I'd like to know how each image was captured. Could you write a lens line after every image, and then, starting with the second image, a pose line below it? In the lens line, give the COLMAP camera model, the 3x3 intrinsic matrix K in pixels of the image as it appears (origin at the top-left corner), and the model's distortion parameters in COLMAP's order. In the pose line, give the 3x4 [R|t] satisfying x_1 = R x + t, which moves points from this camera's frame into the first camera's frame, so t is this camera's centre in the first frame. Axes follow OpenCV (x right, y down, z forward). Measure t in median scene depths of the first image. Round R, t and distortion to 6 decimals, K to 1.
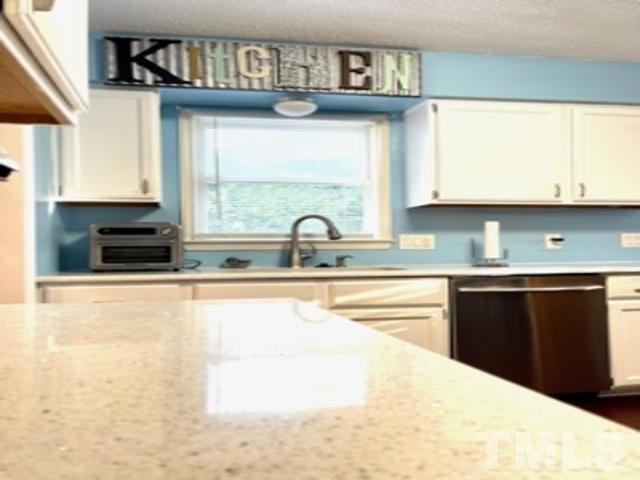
lens RADIAL K [[630.1, 0, 320.0], [0, 630.1, 240.0], [0, 0, 1]] dist [0.062778, -0.006604]
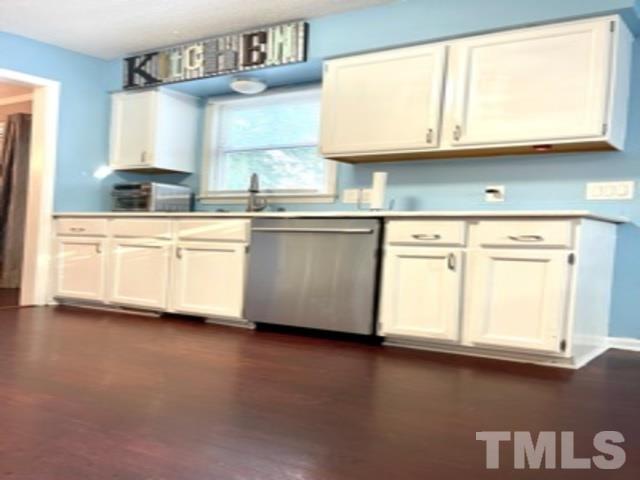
lens RADIAL K [[630.1, 0, 320.0], [0, 630.1, 240.0], [0, 0, 1]] dist [0.062778, -0.006604]
pose [[0.706585, 0.029451, -0.707016, 1.028675], [-0.019411, 0.999564, 0.022239, 0.065482], [0.707362, -0.001990, 0.706848, 0.246666]]
